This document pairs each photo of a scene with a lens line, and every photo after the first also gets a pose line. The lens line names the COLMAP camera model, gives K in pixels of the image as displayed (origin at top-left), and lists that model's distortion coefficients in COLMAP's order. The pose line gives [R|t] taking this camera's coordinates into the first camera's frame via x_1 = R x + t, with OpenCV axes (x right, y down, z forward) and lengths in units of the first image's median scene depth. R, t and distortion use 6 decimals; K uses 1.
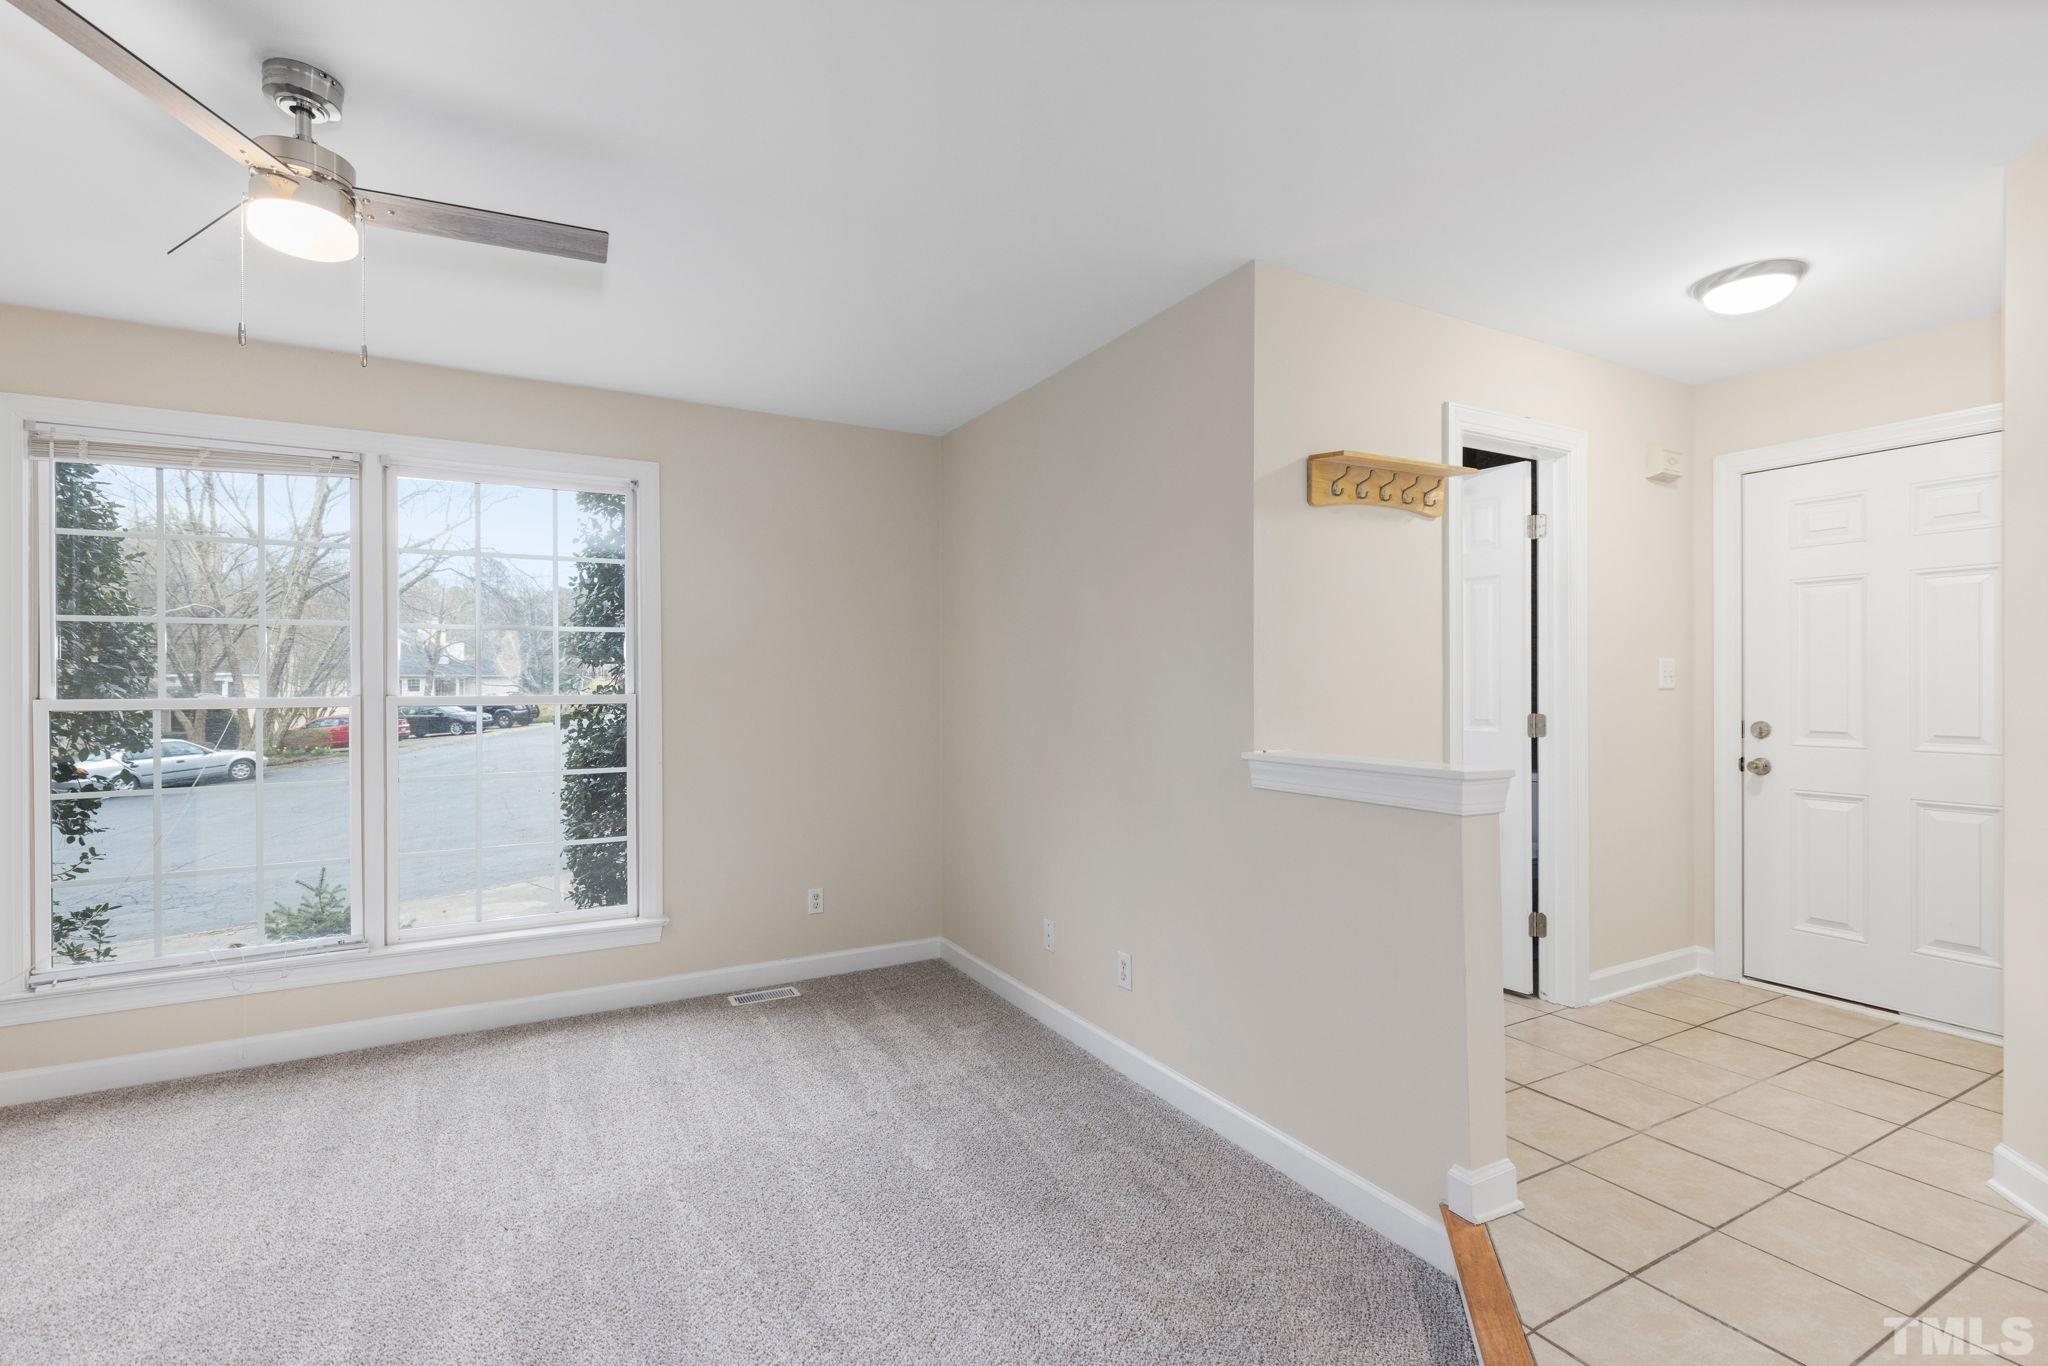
lens RADIAL K [[945.4, 0, 1024.0], [0, 945.4, 683.0], [0, 0, 1]] dist [0.007221, -0.000065]
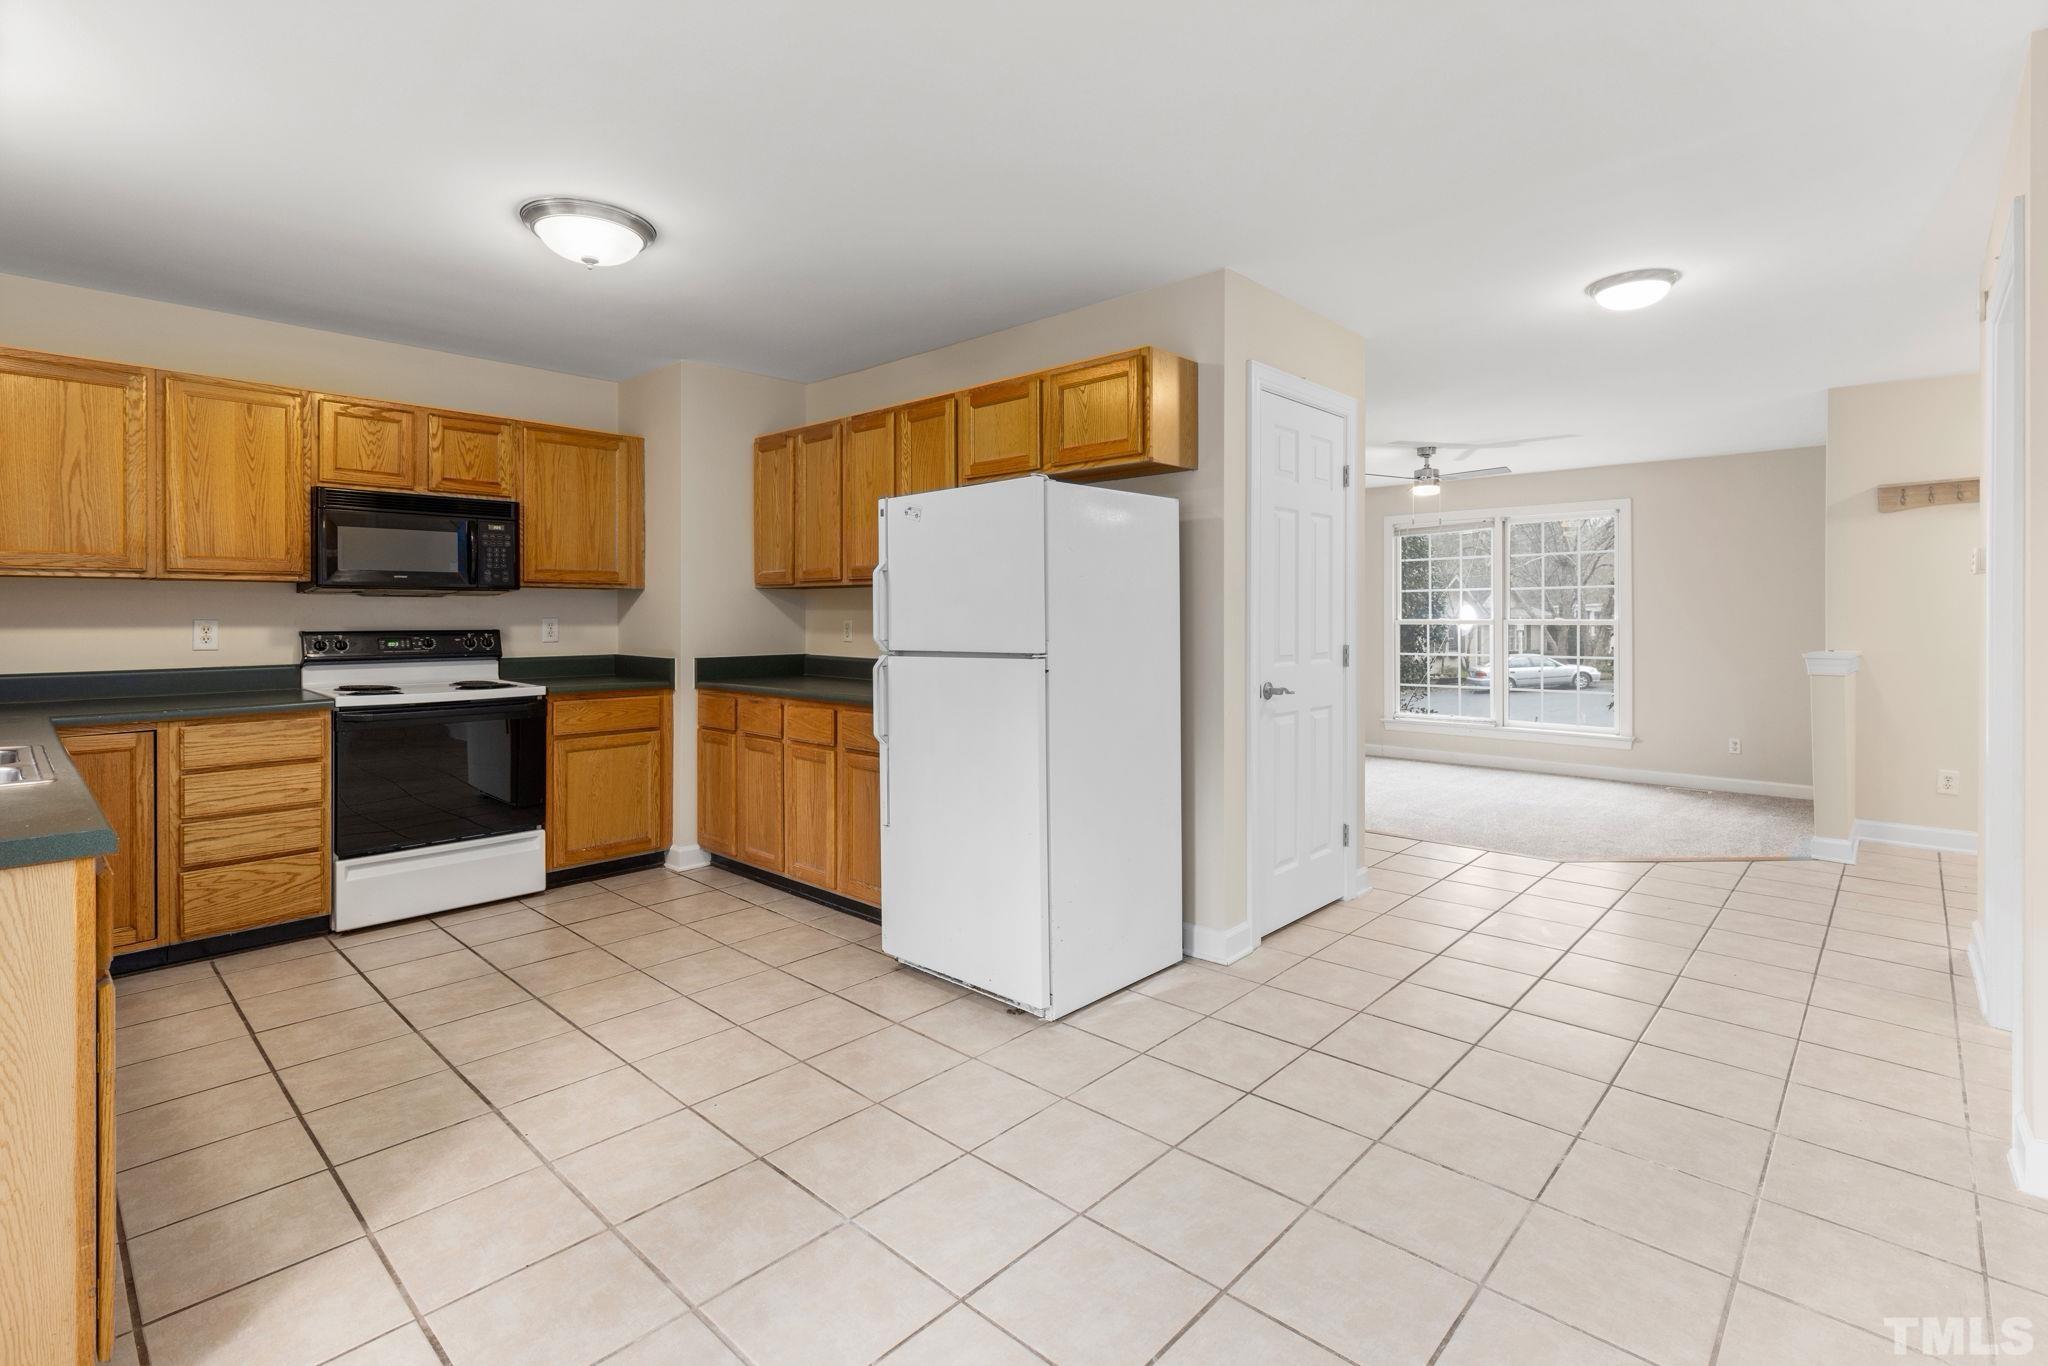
lens RADIAL K [[950.5, 0, 1021.4], [0, 950.5, 615.9], [0, 0, 1]] dist [0.003222, 0.000117]
pose [[0.314190, 0.001054, -0.949360, 1.465786], [0.003213, 0.999992, 0.002174, -0.004713], [0.949355, -0.003733, 0.314184, -1.075955]]
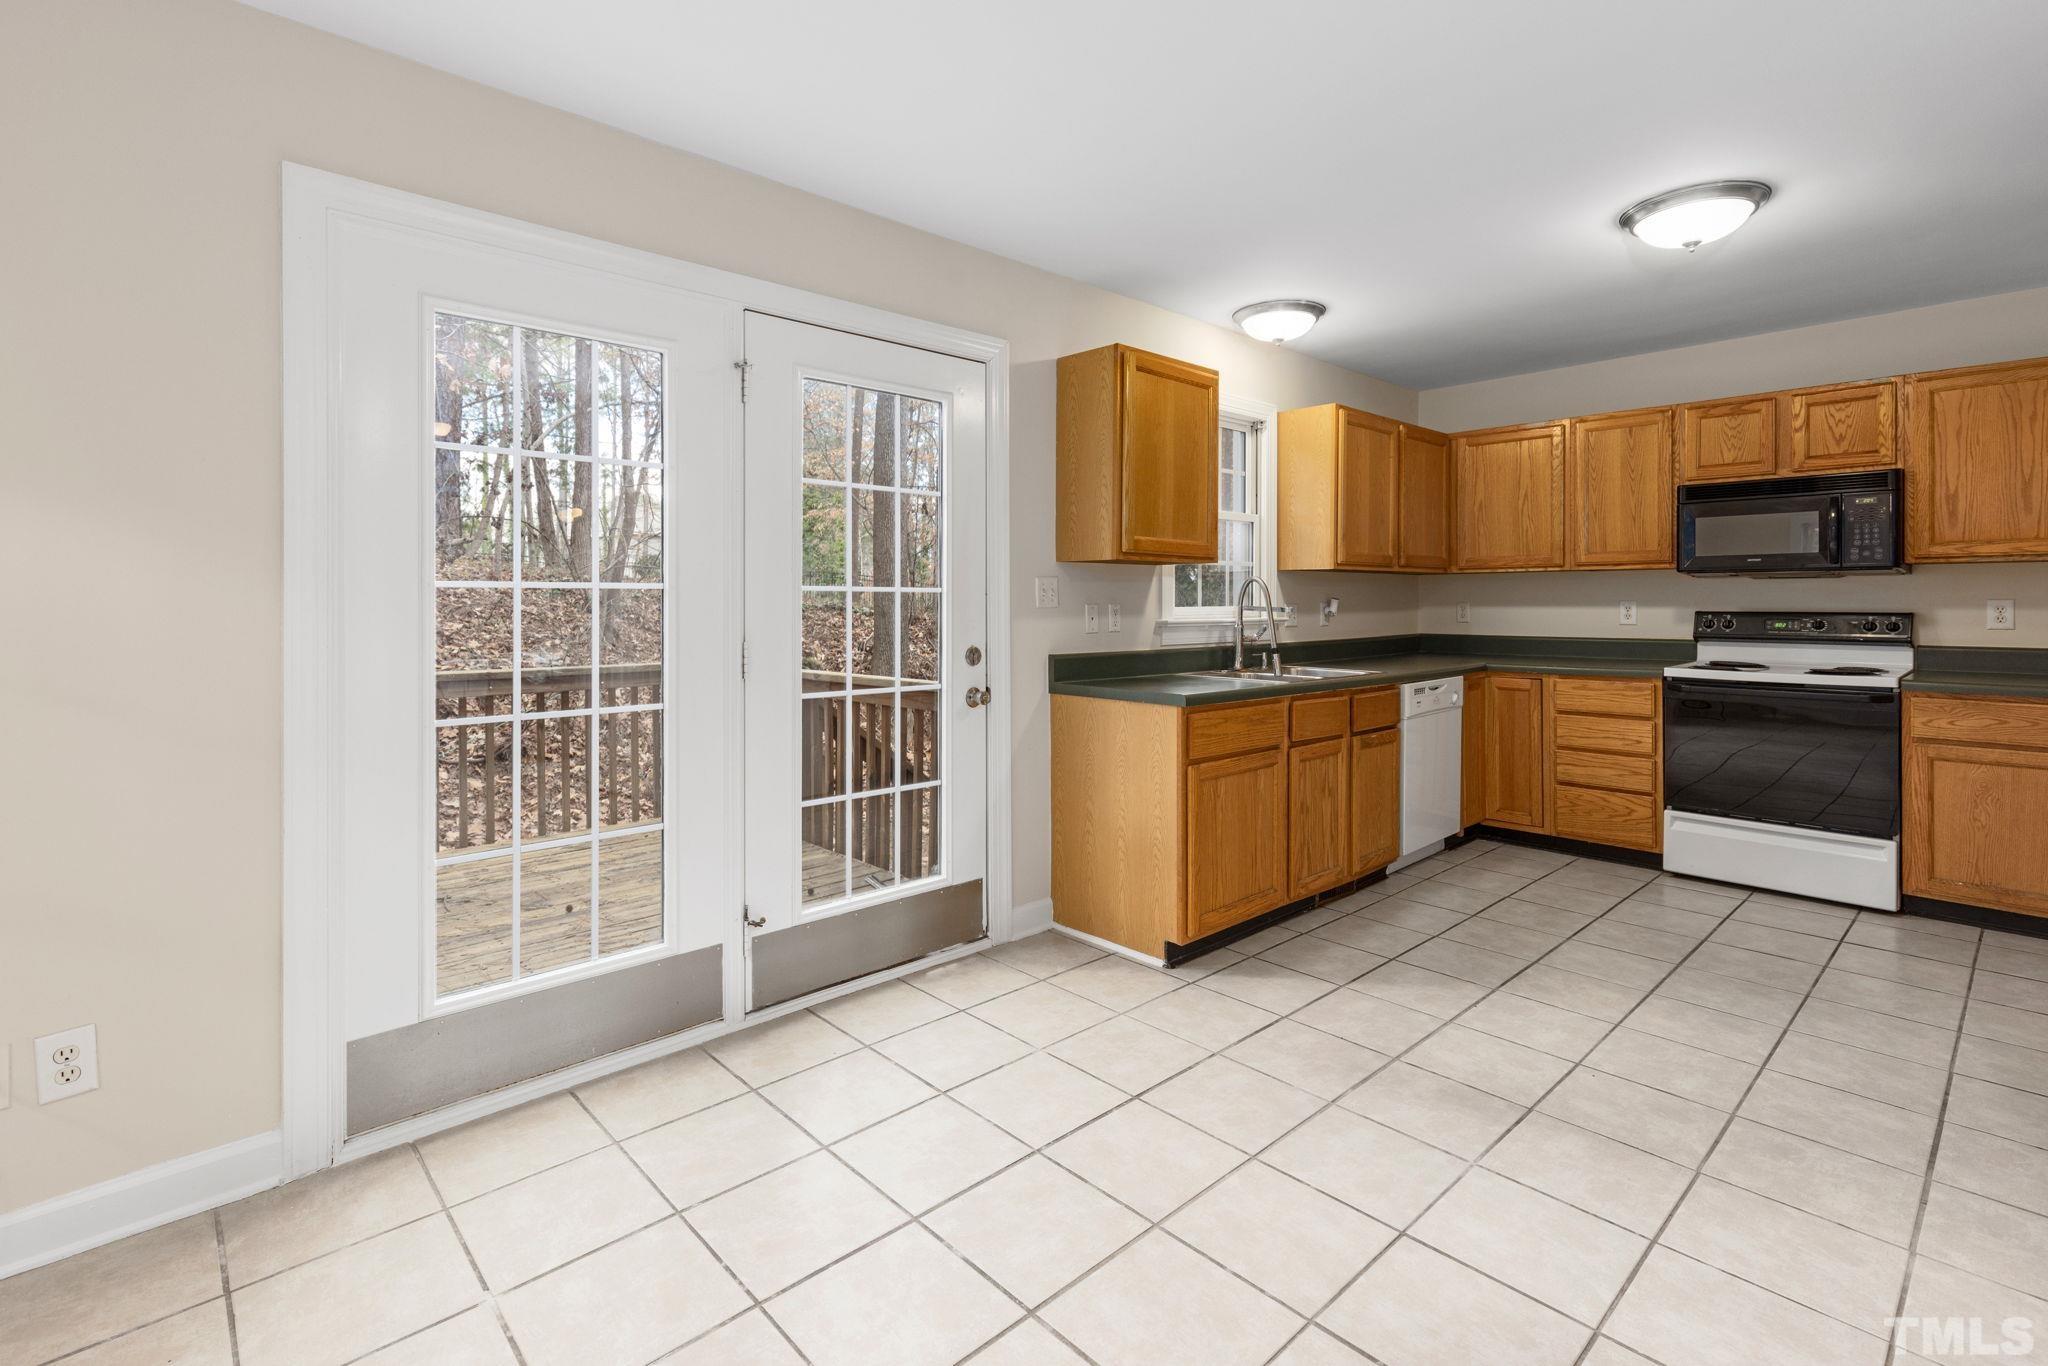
lens RADIAL K [[942.6, 0, 1021.7], [0, 942.6, 598.3], [0, 0, 1]] dist [0.002781, 0.000109]
pose [[-0.970854, 0.003599, -0.239645, 1.292870], [0.004771, 0.999979, -0.004310, -0.002481], [0.239624, -0.005328, -0.970851, -0.378354]]
